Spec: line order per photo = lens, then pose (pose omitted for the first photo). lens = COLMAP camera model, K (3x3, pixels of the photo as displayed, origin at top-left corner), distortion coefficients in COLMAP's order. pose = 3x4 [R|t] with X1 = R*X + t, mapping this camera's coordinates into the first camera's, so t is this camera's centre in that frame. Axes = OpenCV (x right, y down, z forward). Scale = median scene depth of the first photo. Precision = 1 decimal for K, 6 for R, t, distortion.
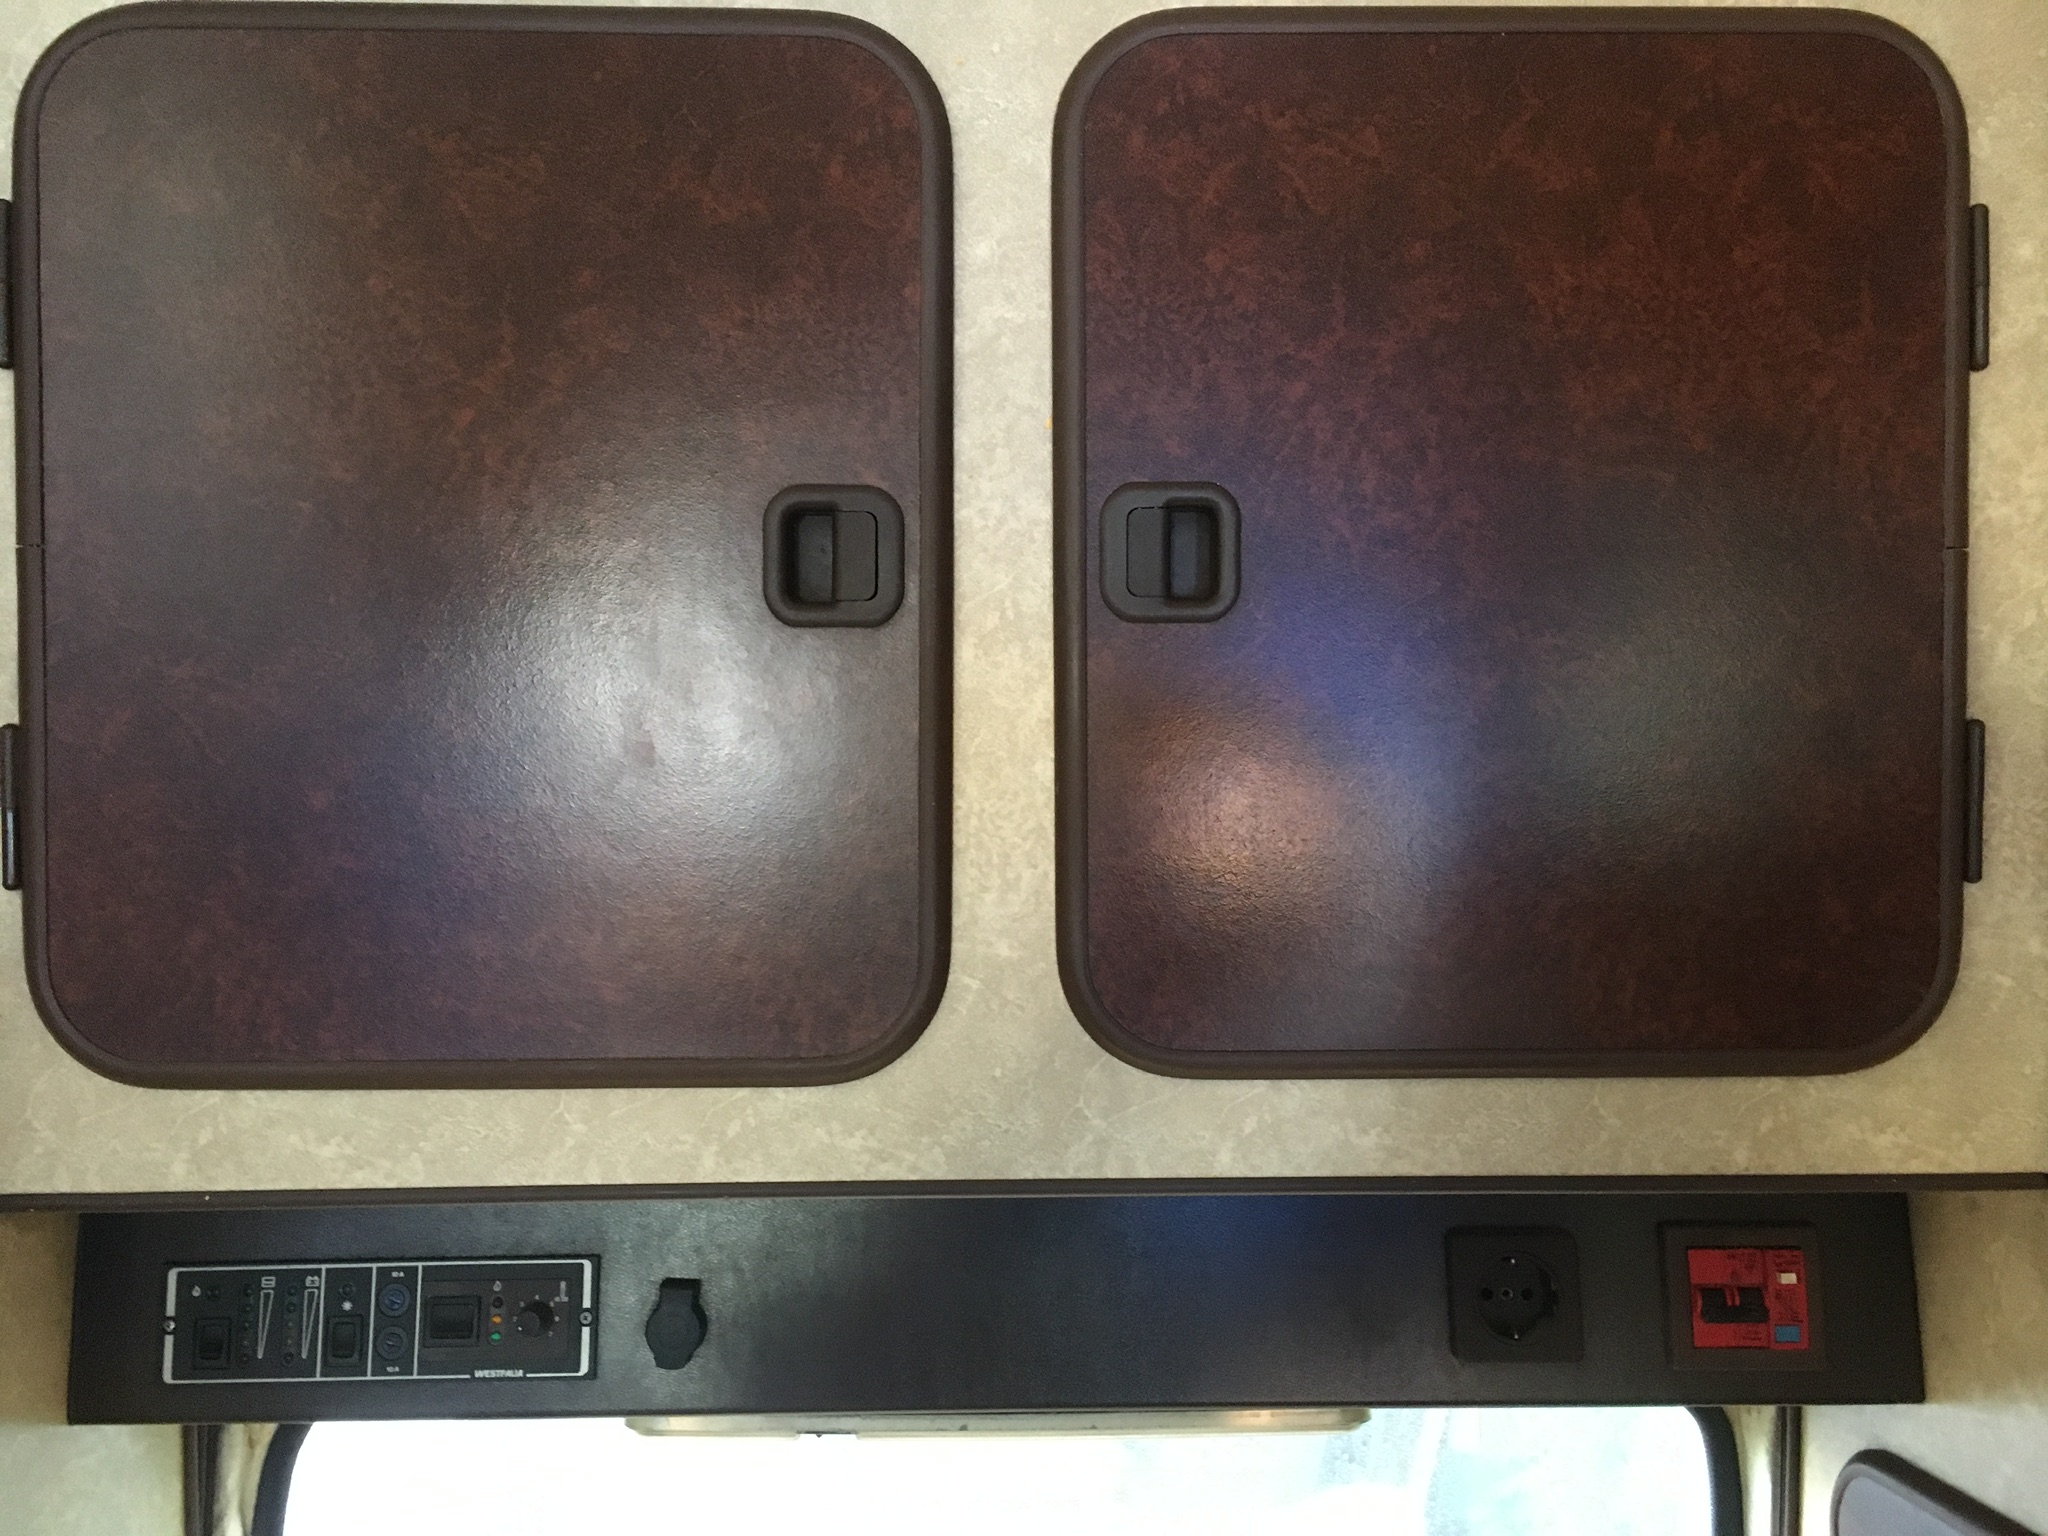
lens RADIAL K [[1734.5, 0, 1024.0], [0, 1734.5, 768.0], [0, 0, 1]] dist [0.087357, -0.127996]
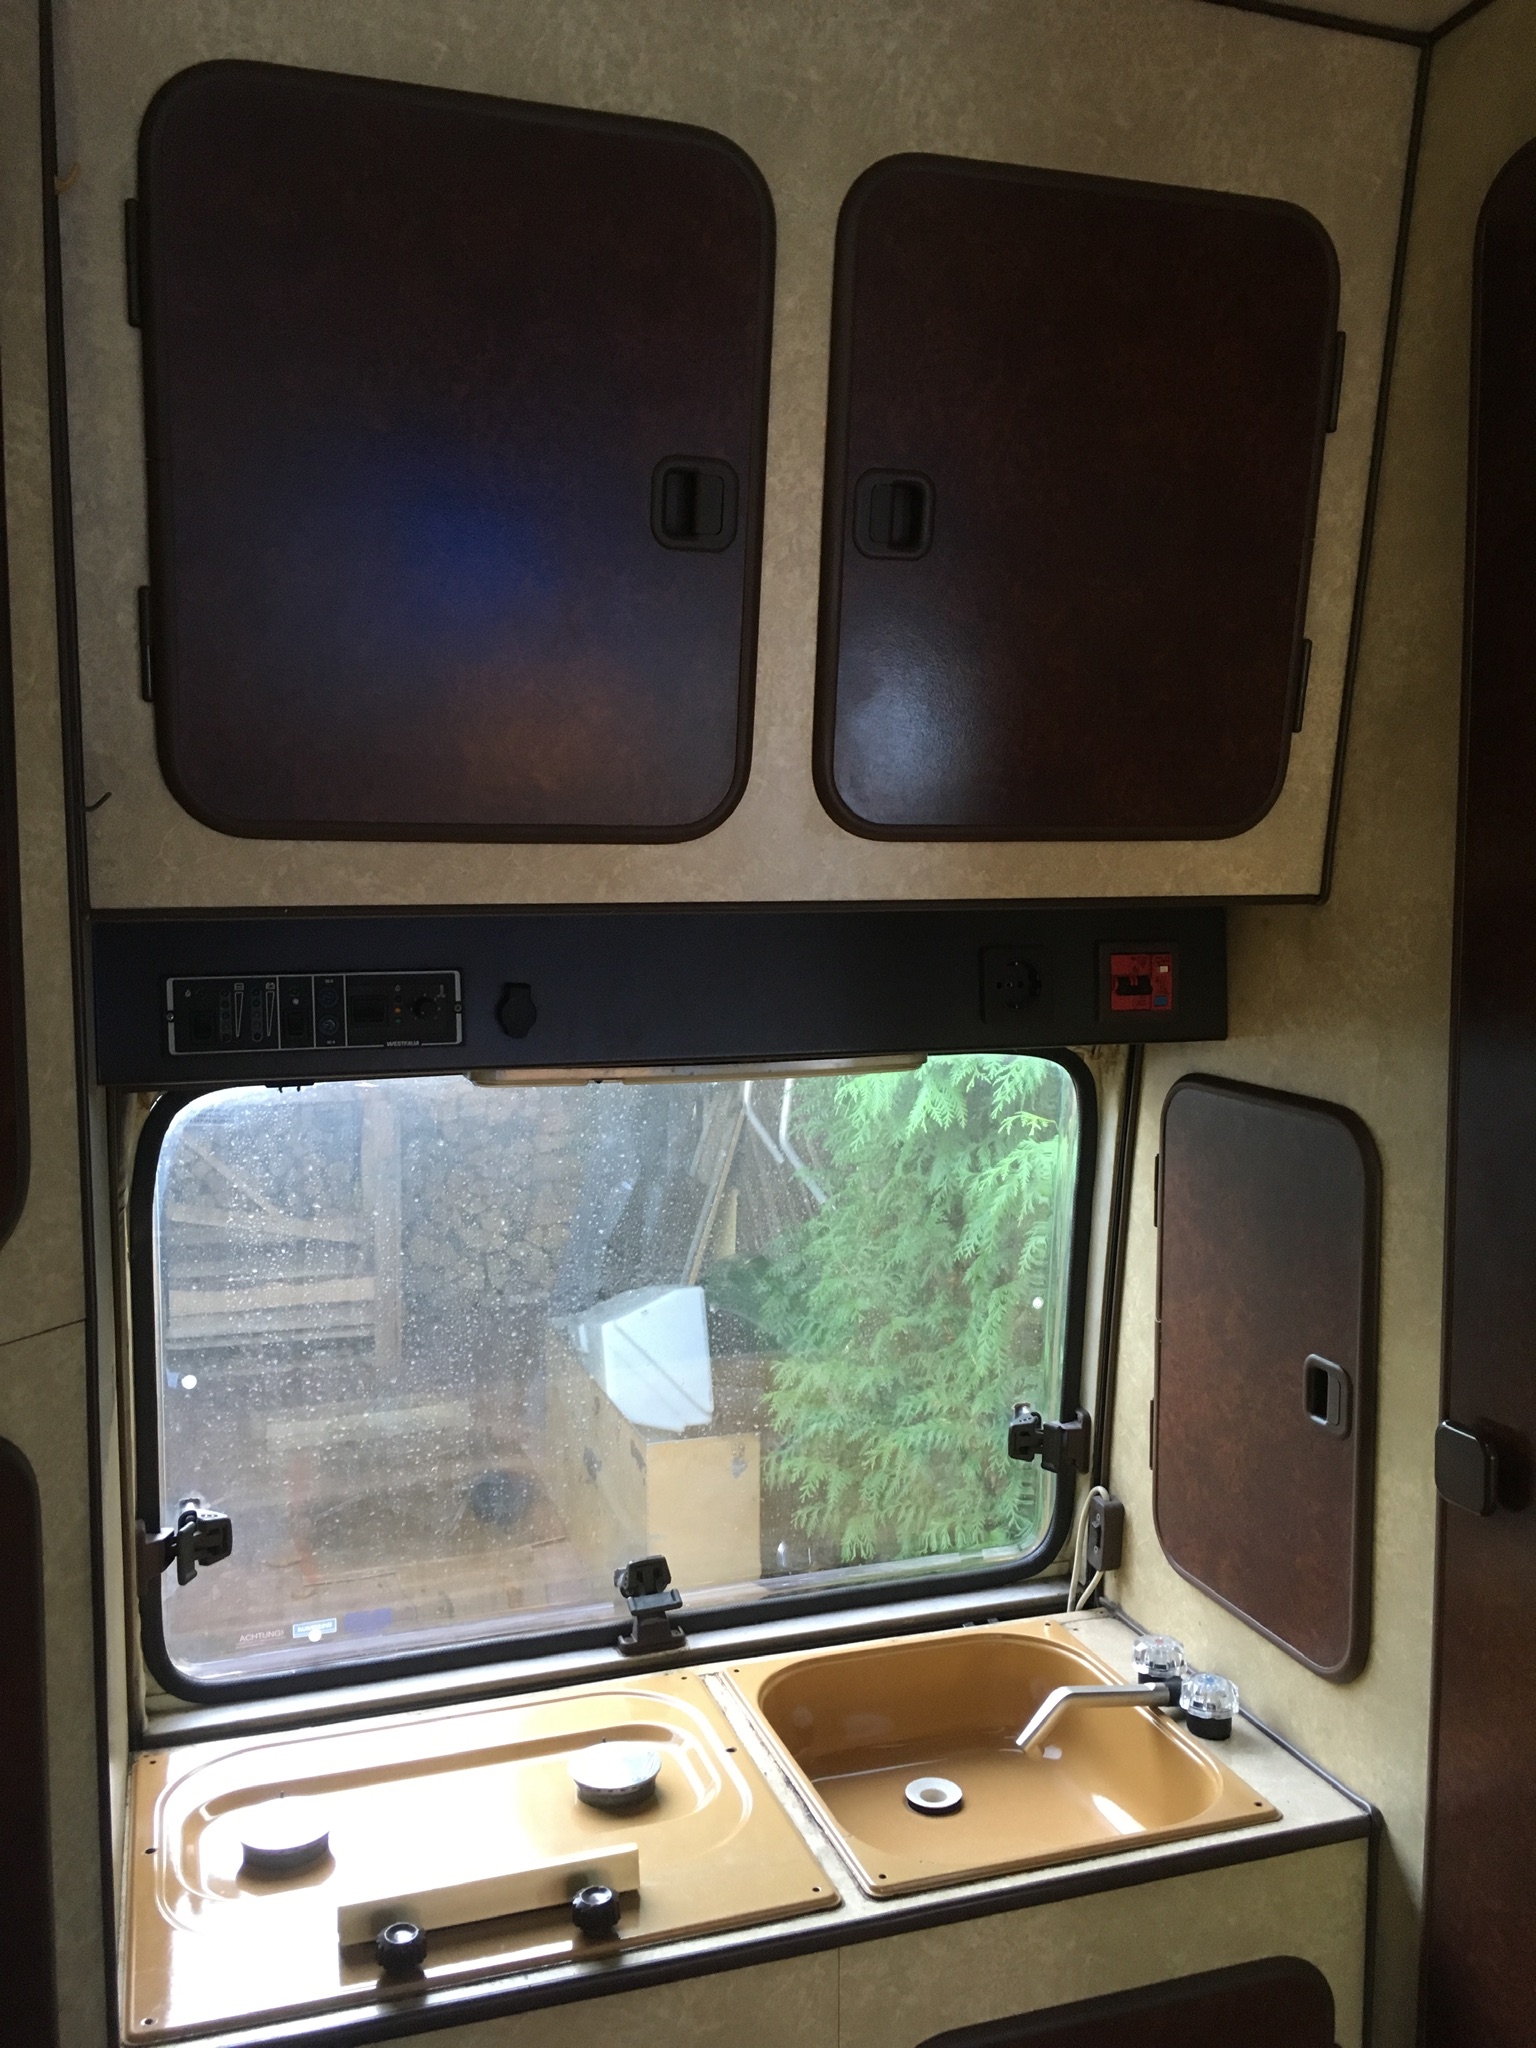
lens RADIAL K [[1734.5, 0, 768.0], [0, 1734.5, 1024.0], [0, 0, 1]] dist [0.087357, -0.127996]
pose [[0.955699, -0.023006, 0.293444, -0.507457], [-0.036290, 0.980125, 0.195033, 0.027754], [-0.292099, -0.197042, 0.935870, -0.572091]]
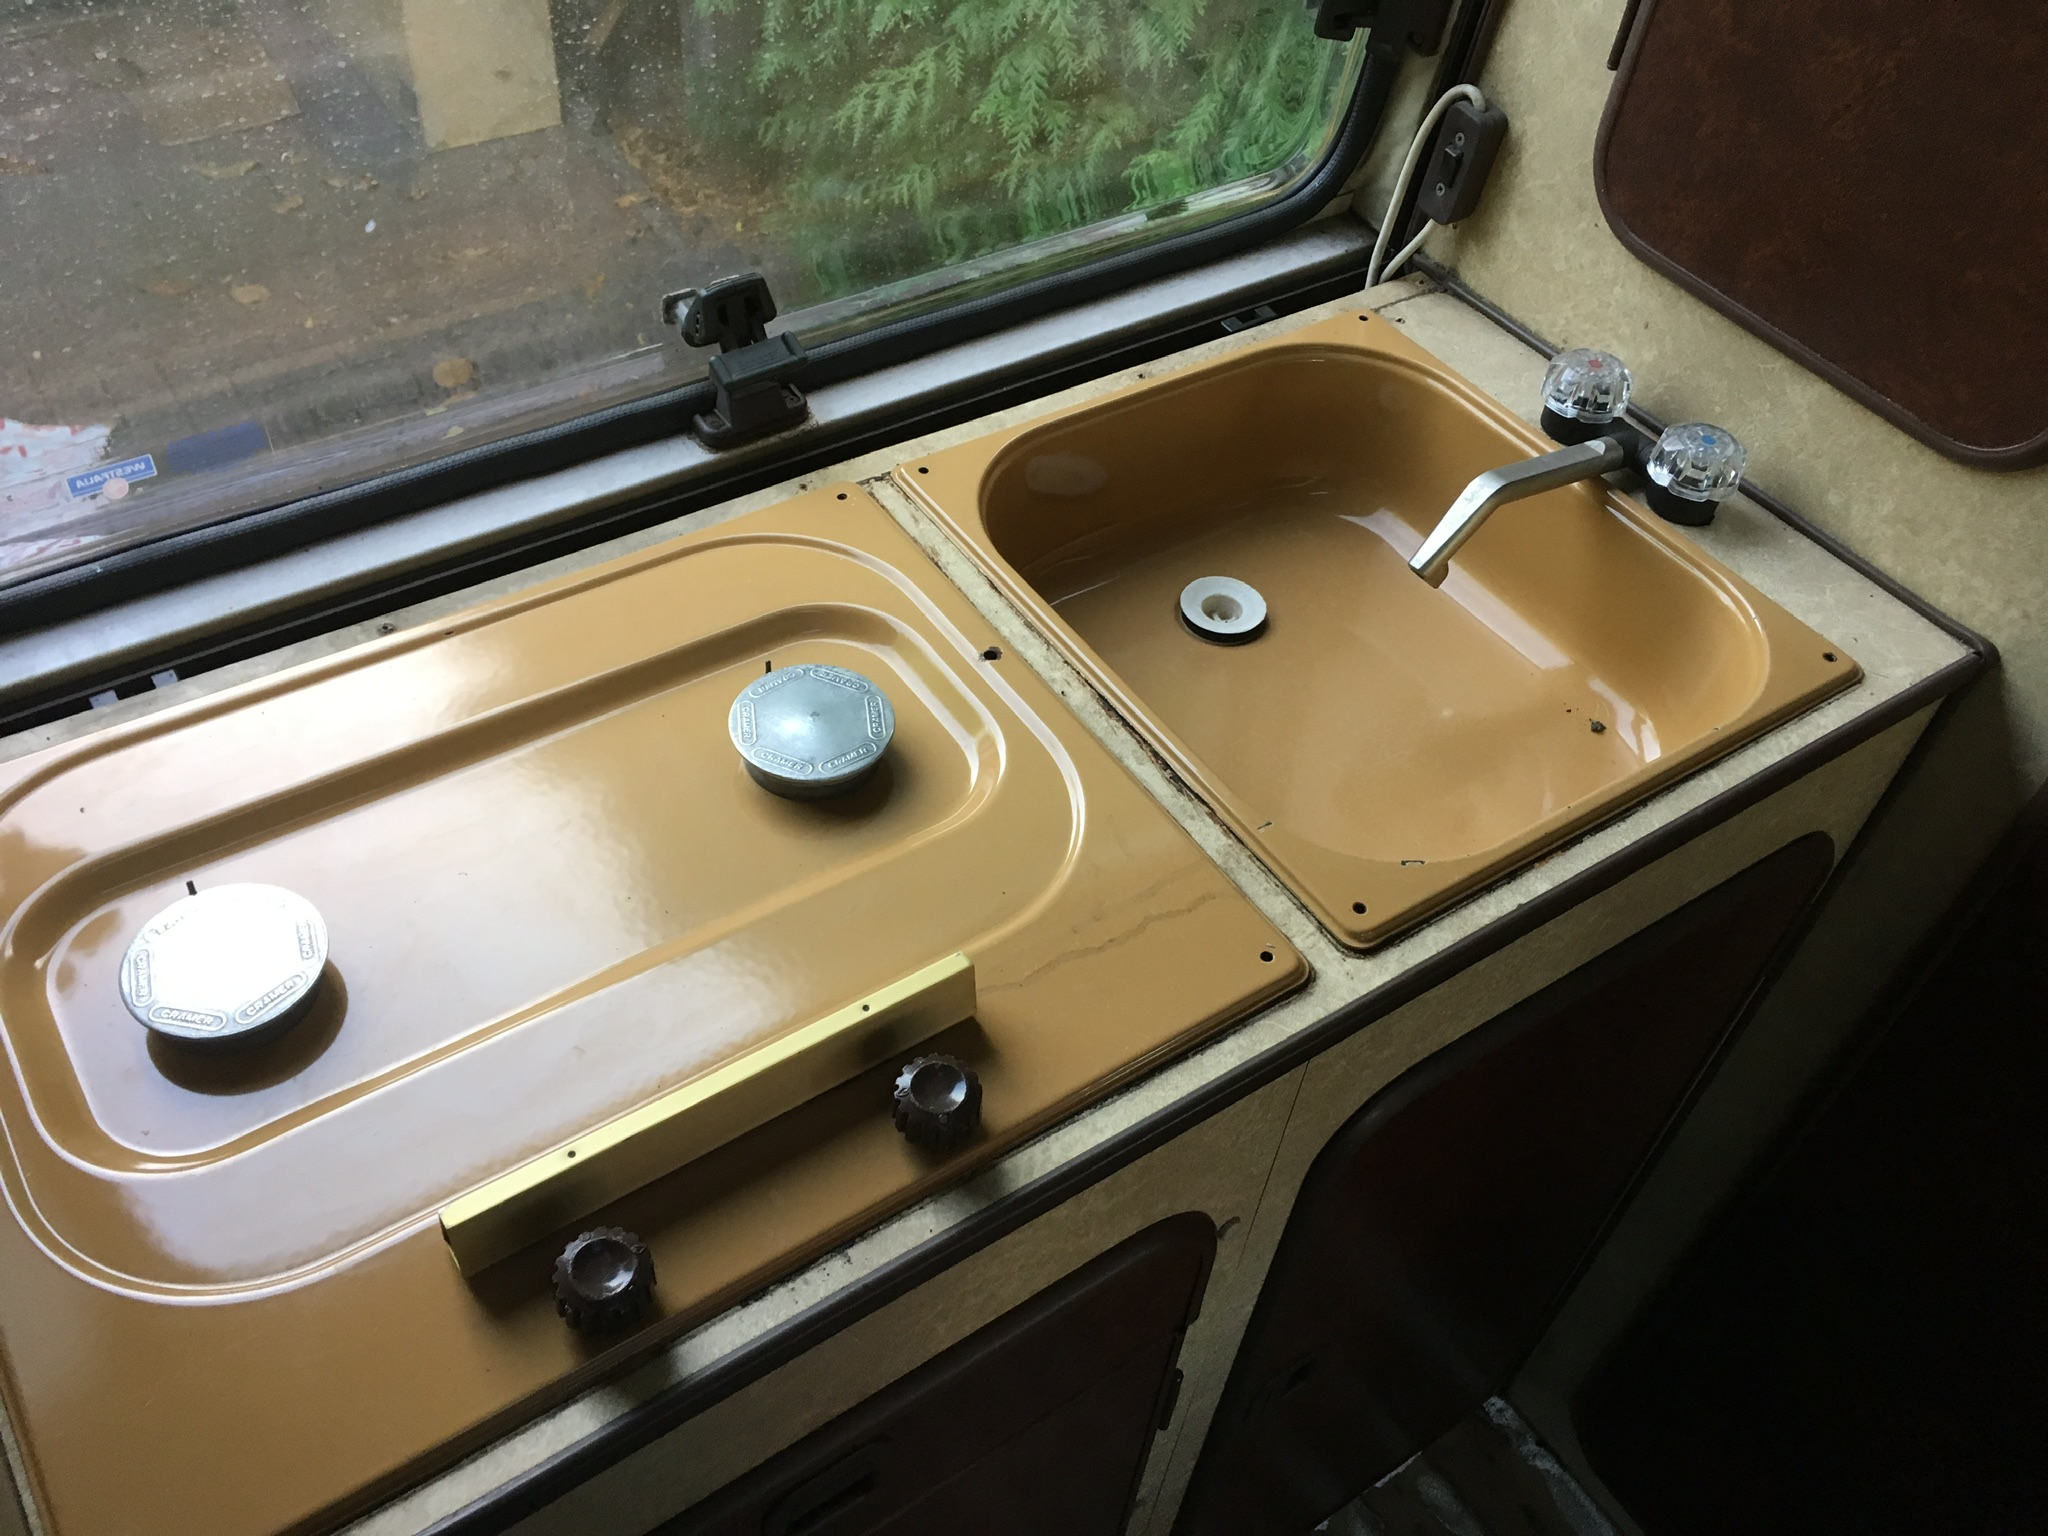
lens RADIAL K [[1734.5, 0, 1024.0], [0, 1734.5, 768.0], [0, 0, 1]] dist [0.087357, -0.127996]
pose [[0.837955, -0.348895, 0.419647, -0.472241], [-0.142007, 0.603065, 0.784950, 0.355933], [-0.526940, -0.717346, 0.455796, 0.510322]]
